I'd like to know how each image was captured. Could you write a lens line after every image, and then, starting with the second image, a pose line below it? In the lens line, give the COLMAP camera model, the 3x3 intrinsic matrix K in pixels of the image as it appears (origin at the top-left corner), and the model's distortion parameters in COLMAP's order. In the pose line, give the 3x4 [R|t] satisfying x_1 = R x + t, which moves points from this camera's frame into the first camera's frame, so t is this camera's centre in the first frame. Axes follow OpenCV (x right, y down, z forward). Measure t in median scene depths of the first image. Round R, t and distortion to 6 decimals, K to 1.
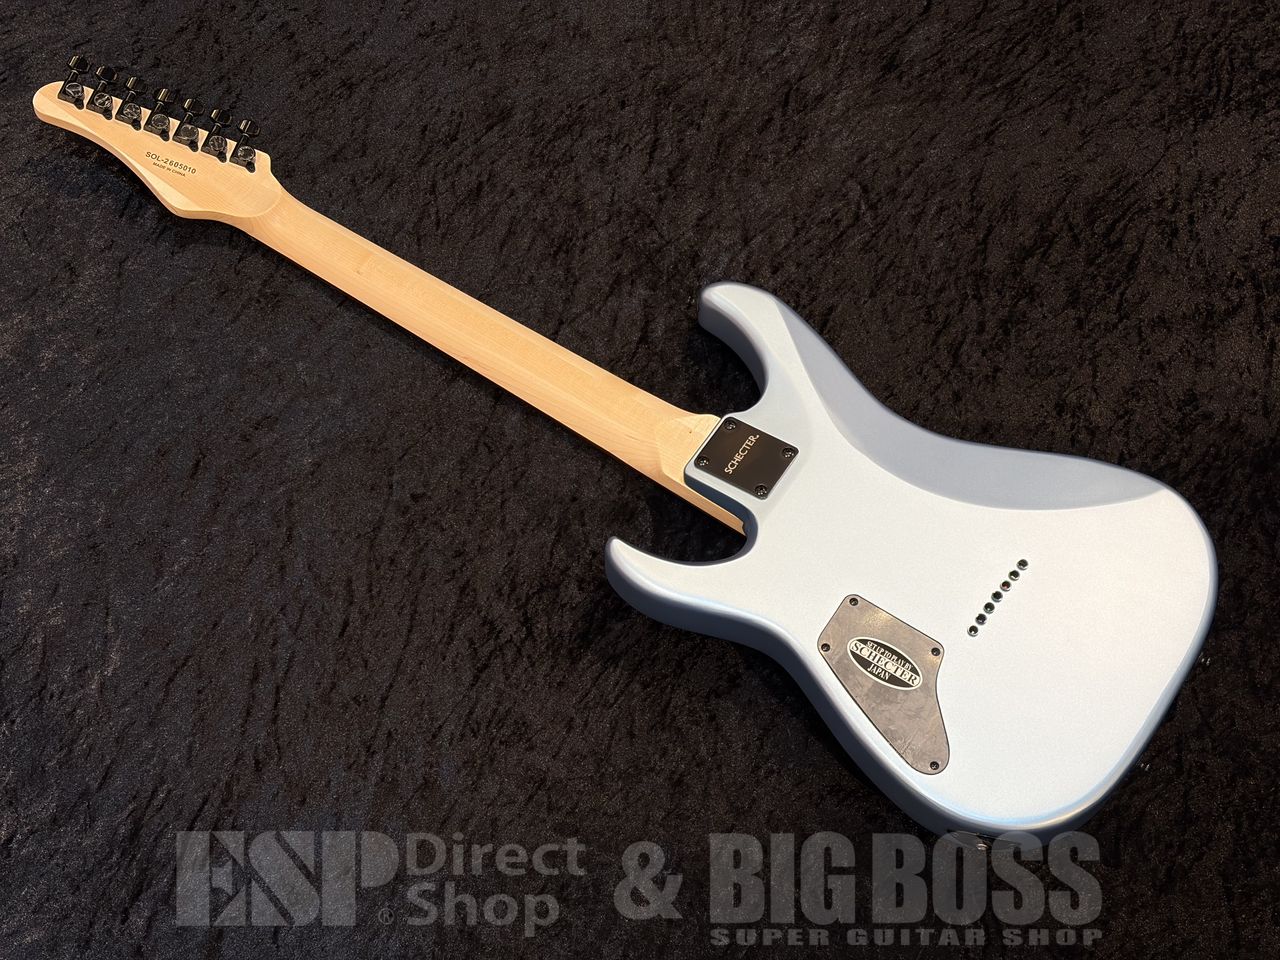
lens RADIAL K [[1944.2, 0, 640.0], [0, 1944.2, 480.0], [0, 0, 1]] dist [0.254260, -1.058175]
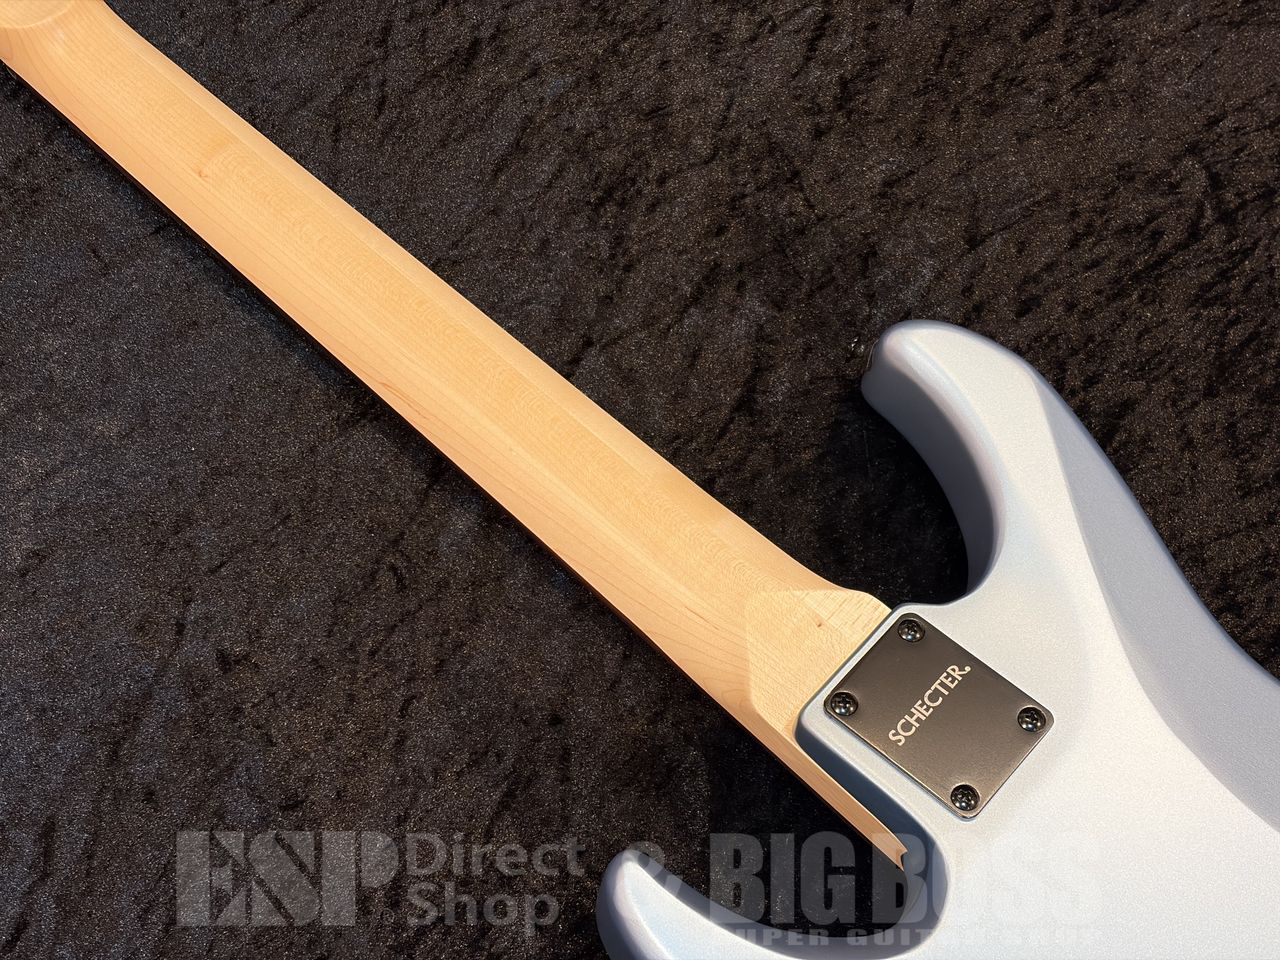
lens RADIAL K [[1944.2, 0, 640.0], [0, 1944.2, 480.0], [0, 0, 1]] dist [0.254260, -1.058175]
pose [[0.985666, 0.167840, 0.017116, -0.029993], [-0.168289, 0.985299, 0.029416, -0.062941], [-0.011927, -0.031875, 0.999421, 0.498238]]
